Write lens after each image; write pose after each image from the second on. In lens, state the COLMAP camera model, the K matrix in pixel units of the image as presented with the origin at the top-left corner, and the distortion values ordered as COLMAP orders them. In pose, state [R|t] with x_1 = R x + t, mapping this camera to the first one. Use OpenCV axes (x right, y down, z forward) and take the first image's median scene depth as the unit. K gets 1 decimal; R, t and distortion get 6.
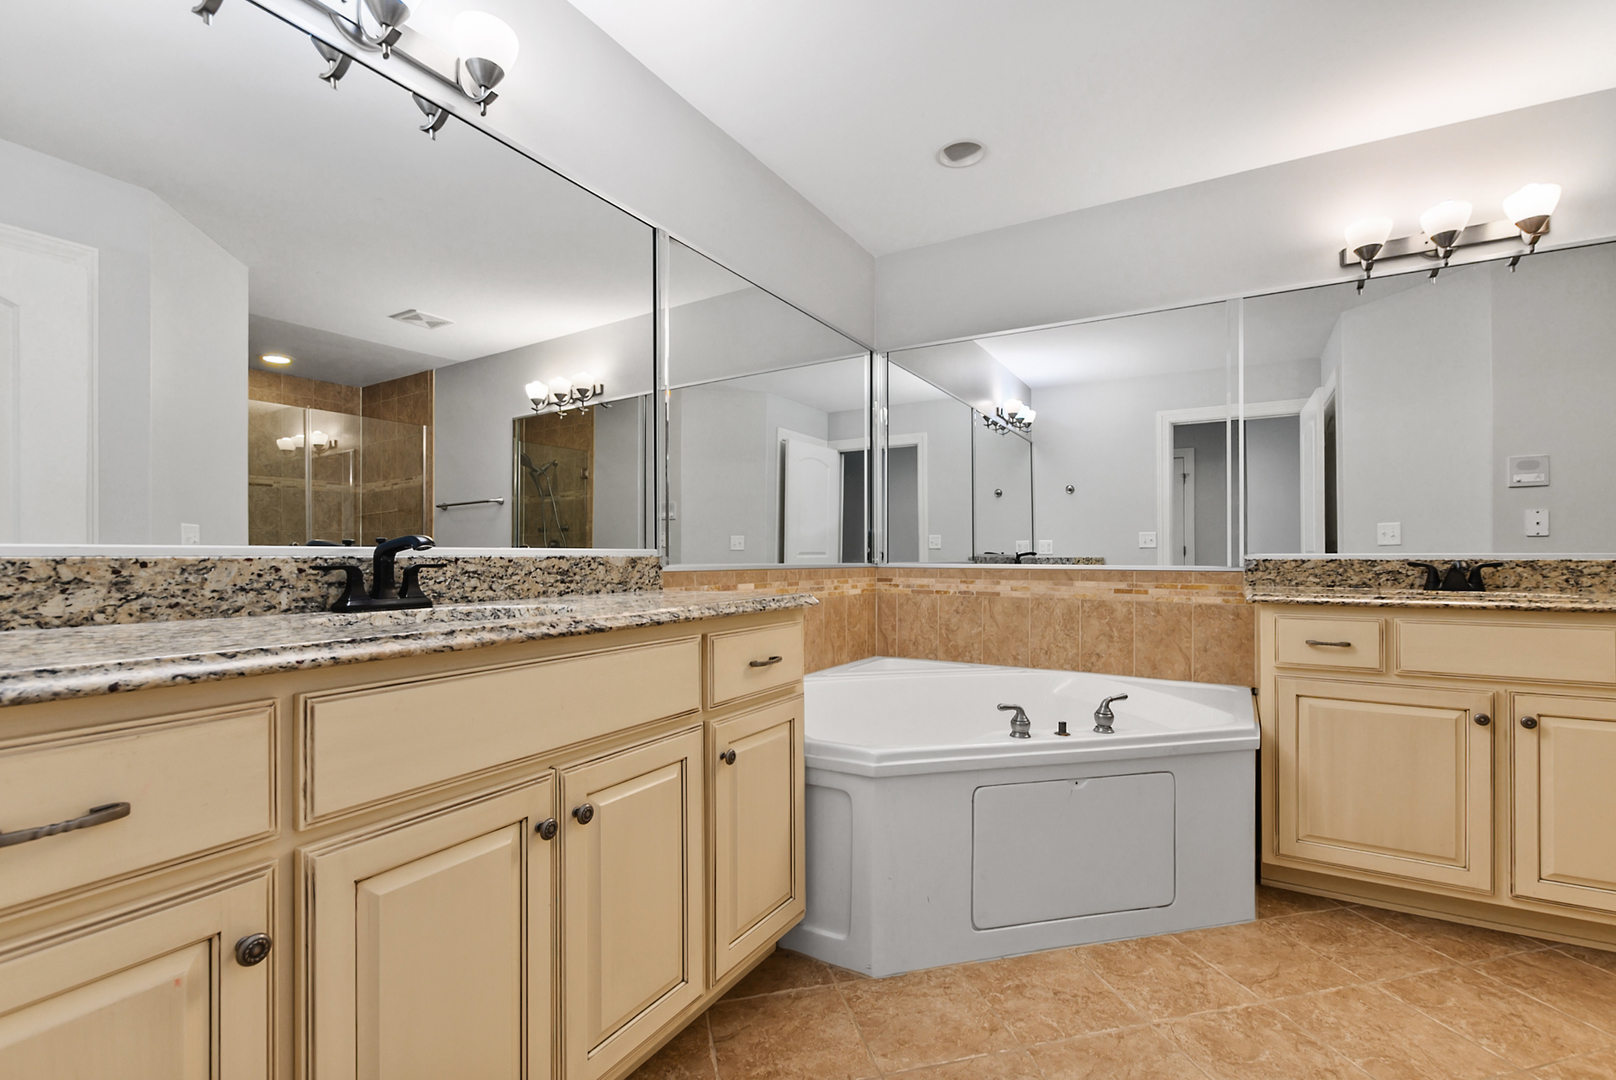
lens RADIAL K [[711.3, 0, 817.4], [0, 711.3, 551.4], [0, 0, 1]] dist [0.000936, -0.001026]
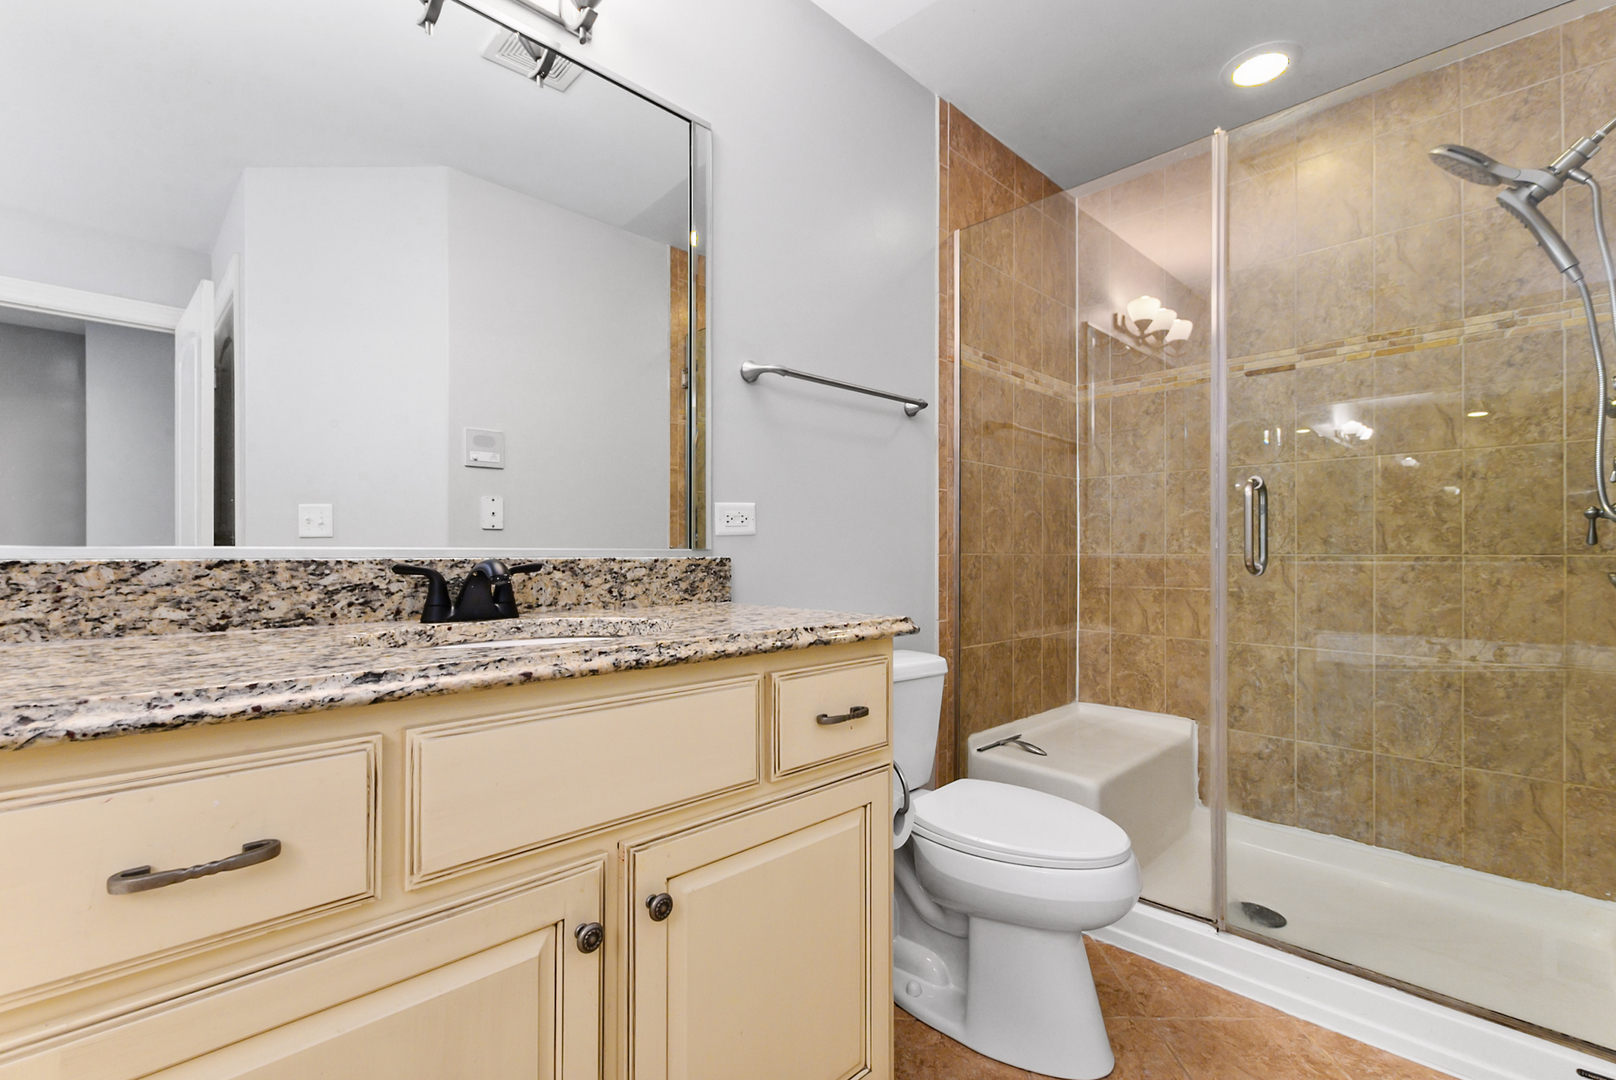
lens RADIAL K [[711.3, 0, 817.4], [0, 711.3, 551.4], [0, 0, 1]] dist [0.000936, -0.001026]
pose [[0.250952, 0.004043, 0.967991, 0.448102], [-0.006077, 0.999978, -0.002601, 0.005593], [-0.967981, -0.005230, 0.250971, 0.614026]]
